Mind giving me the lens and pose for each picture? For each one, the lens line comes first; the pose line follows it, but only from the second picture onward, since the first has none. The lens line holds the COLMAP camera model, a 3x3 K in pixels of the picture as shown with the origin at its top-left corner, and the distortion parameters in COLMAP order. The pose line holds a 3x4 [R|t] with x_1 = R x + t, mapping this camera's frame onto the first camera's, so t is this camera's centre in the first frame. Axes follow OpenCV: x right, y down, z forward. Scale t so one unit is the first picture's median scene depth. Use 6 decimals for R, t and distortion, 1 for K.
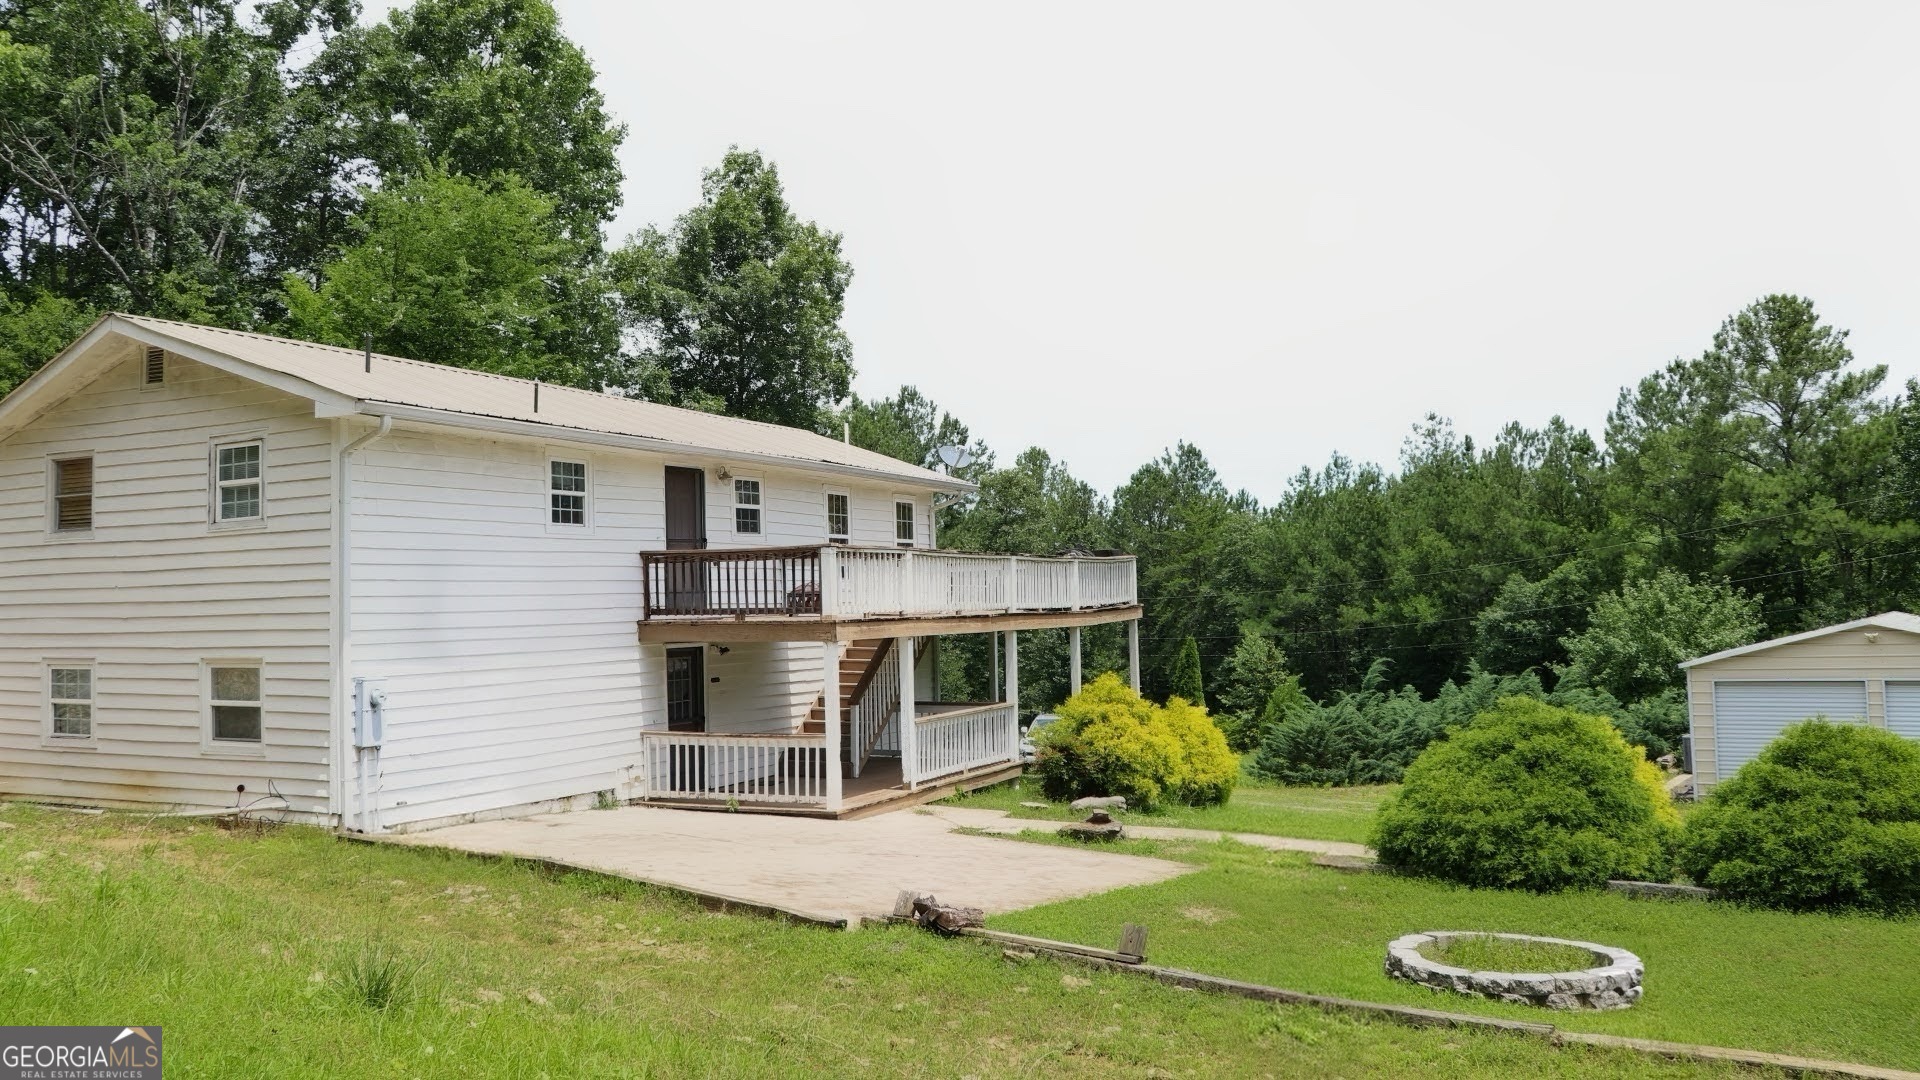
lens RADIAL K [[1592.0, 0, 951.4], [0, 1592.0, 490.2], [0, 0, 1]] dist [-0.185348, 0.165182]
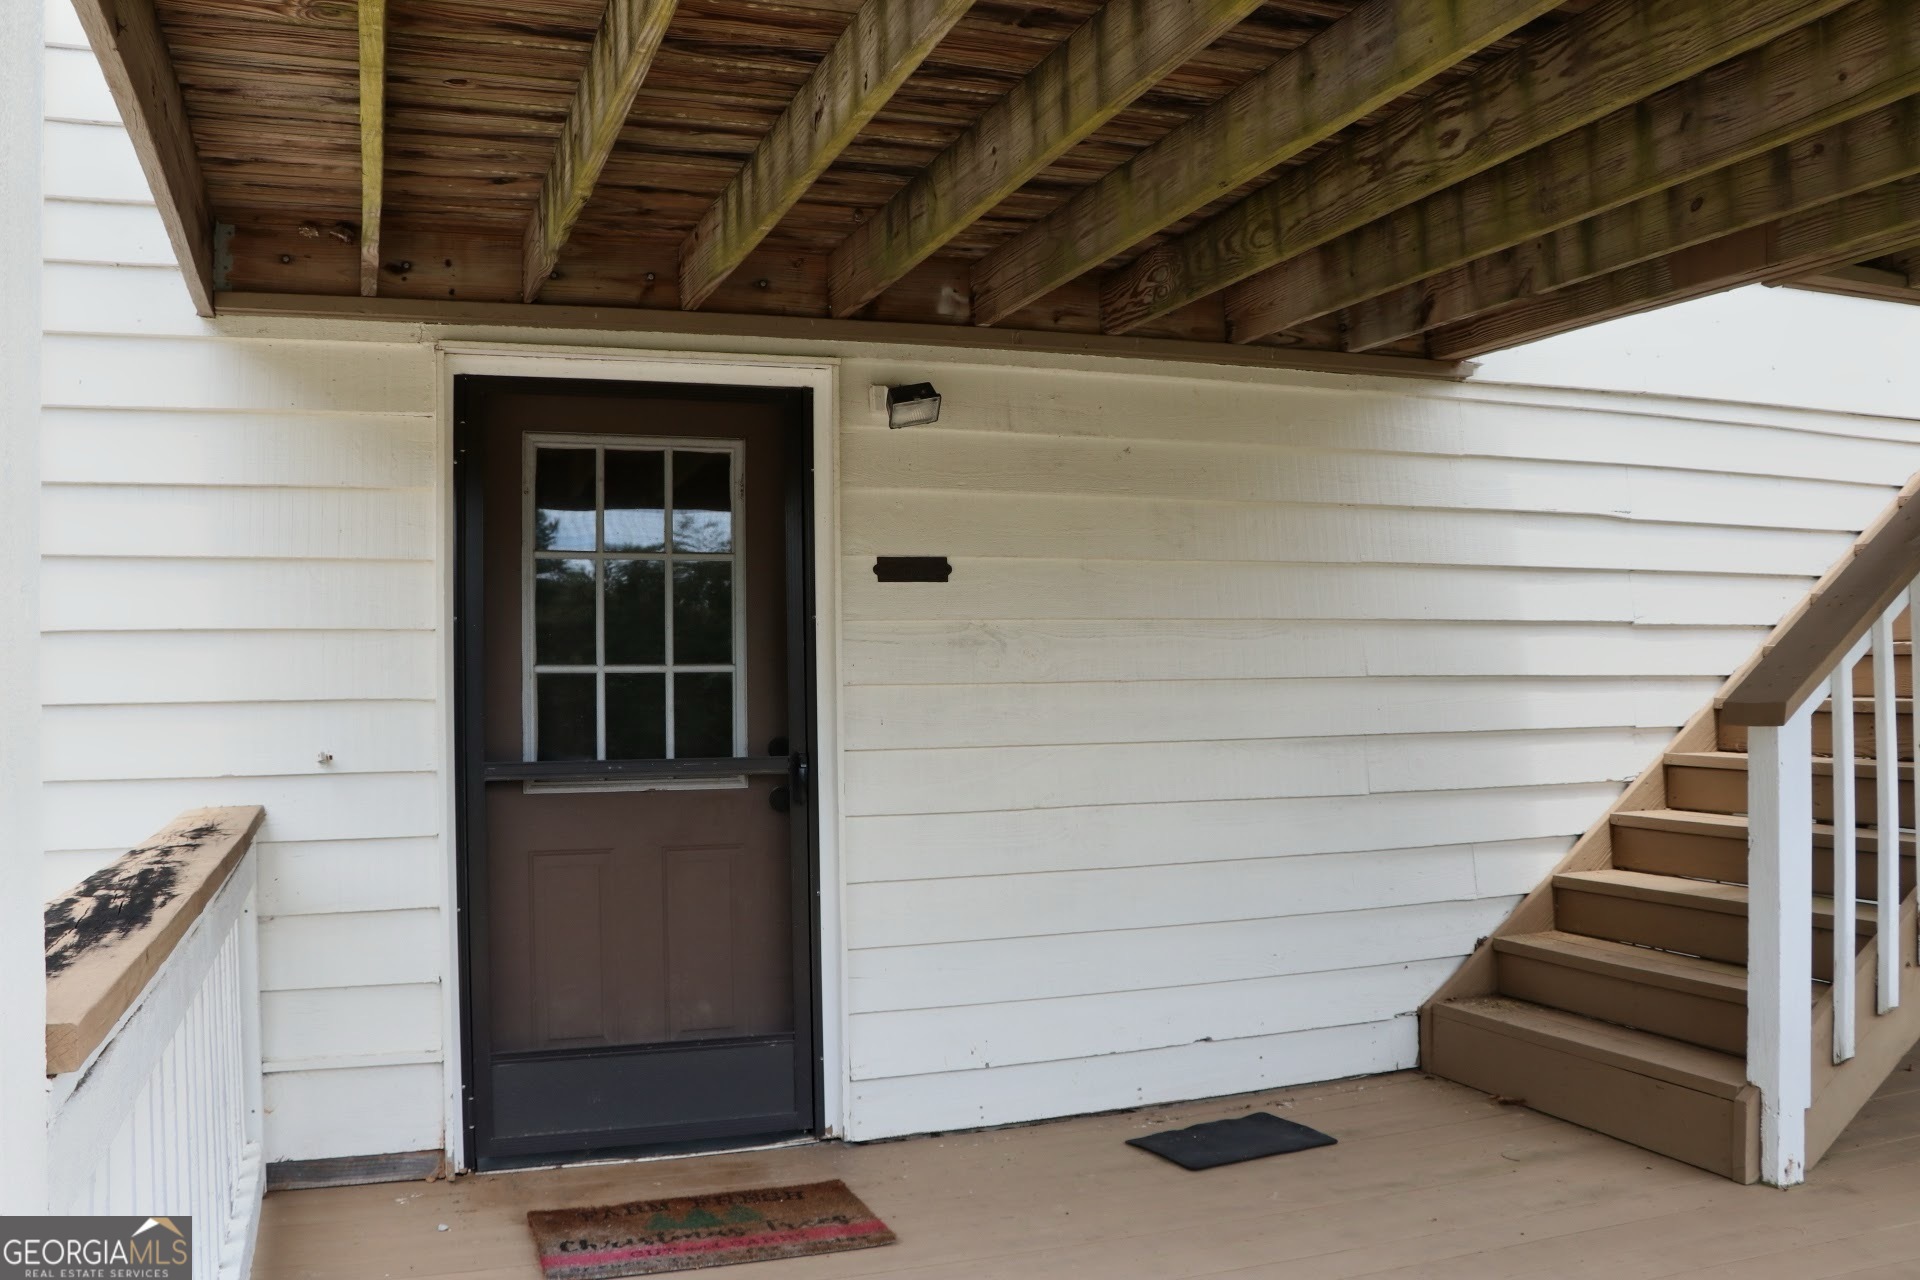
lens RADIAL K [[1582.0, 0, 951.2], [0, 1582.0, 654.2], [0, 0, 1]] dist [-0.188592, 0.165972]
pose [[0.712982, -0.001916, -0.701179, -0.012007], [0.045565, 0.998009, 0.043604, 0.115866], [0.699700, -0.063038, 0.711650, 0.822747]]
